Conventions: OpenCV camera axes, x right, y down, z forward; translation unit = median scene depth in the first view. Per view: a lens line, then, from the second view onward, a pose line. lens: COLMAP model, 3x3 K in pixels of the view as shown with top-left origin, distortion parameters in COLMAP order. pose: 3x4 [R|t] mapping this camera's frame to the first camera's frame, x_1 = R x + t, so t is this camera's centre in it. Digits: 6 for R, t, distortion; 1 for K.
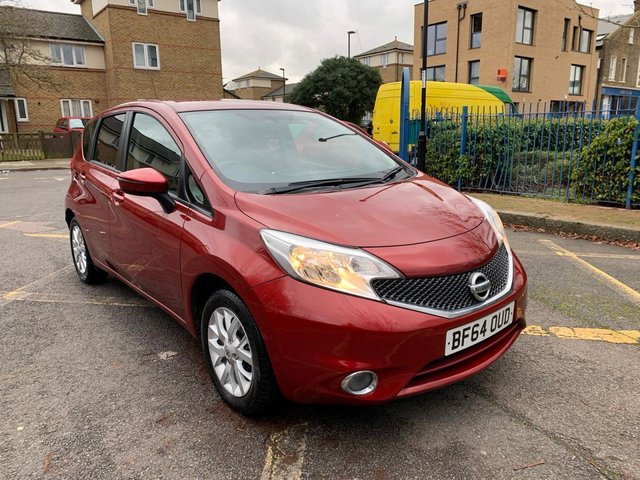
lens RADIAL K [[480.8, 0, 319.6], [0, 480.8, 236.4], [0, 0, 1]] dist [0.004847, 0.002922]
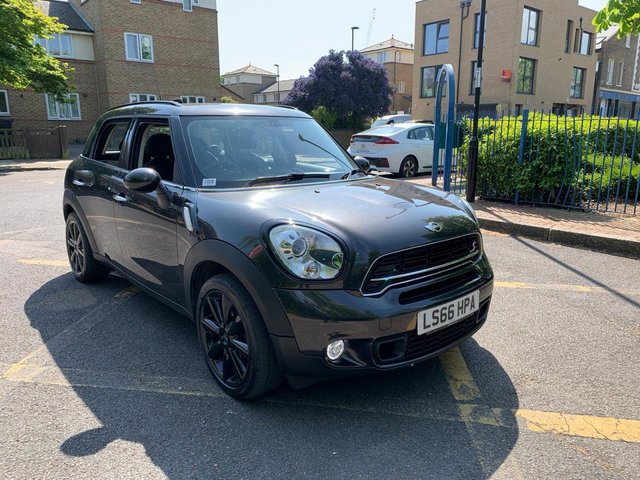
lens RADIAL K [[480.8, 0, 319.6], [0, 480.8, 236.4], [0, 0, 1]] dist [0.004847, 0.002922]
pose [[0.999319, 0.008920, 0.035802, -0.039295], [-0.009066, 0.999951, 0.003902, -0.014247], [-0.035766, -0.004224, 0.999351, 0.050085]]
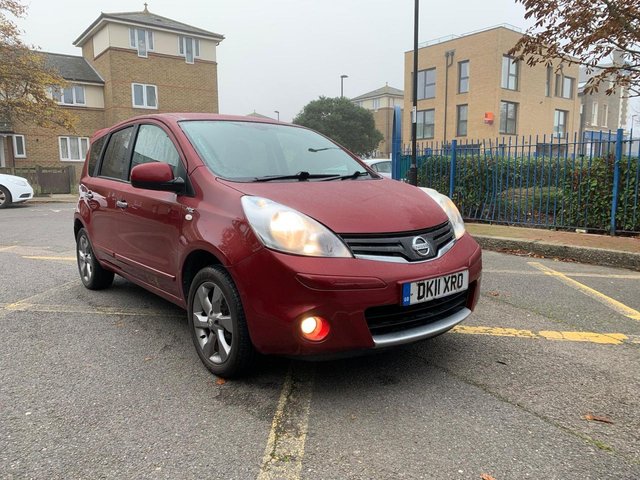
lens RADIAL K [[479.9, 0, 321.2], [0, 479.9, 239.7], [0, 0, 1]] dist [0.008633, 0.001125]
pose [[0.999815, 0.004301, 0.018746, -0.001832], [-0.002812, 0.996890, -0.078755, 0.010495], [-0.019026, 0.078688, 0.996718, -0.005960]]
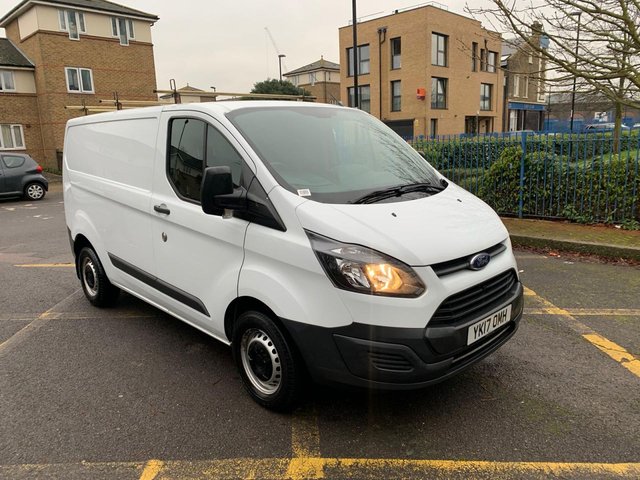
lens RADIAL K [[482.1, 0, 318.6], [0, 482.1, 237.4], [0, 0, 1]] dist [0.007600, -0.002375]
pose [[0.989666, -0.048288, 0.135014, -0.018332], [0.051224, 0.998519, -0.018350, -0.003444], [-0.133928, 0.025076, 0.990674, -0.055905]]
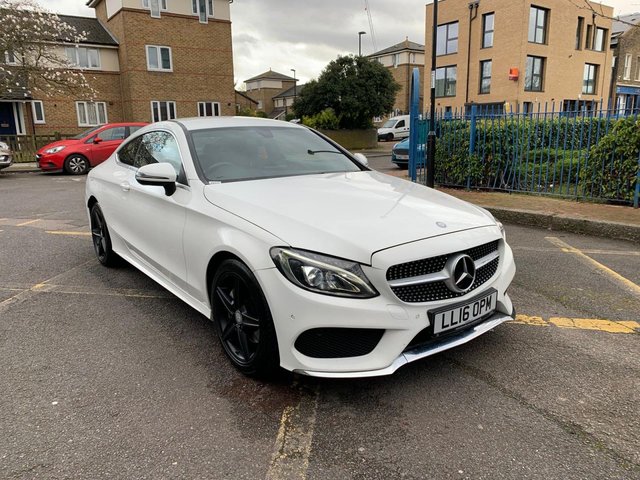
lens RADIAL K [[482.1, 0, 318.6], [0, 482.1, 237.4], [0, 0, 1]] dist [0.007600, -0.002375]
pose [[0.999698, 0.000967, -0.024538, 0.000396], [-0.000968, 1.000000, -0.000011, 0.002074], [0.024538, 0.000035, 0.999699, -0.007895]]
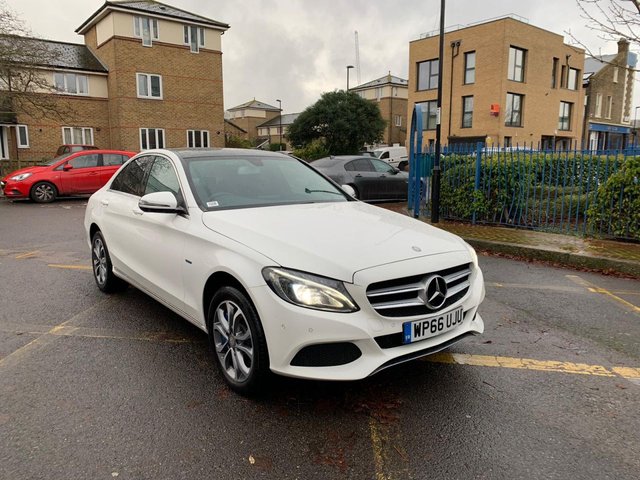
lens RADIAL K [[480.8, 0, 319.6], [0, 480.8, 236.4], [0, 0, 1]] dist [0.004847, 0.002922]
pose [[0.999647, 0.010836, 0.024278, -0.022753], [-0.009399, 0.998241, -0.058540, -0.002786], [-0.024869, 0.058291, 0.997990, -0.000981]]
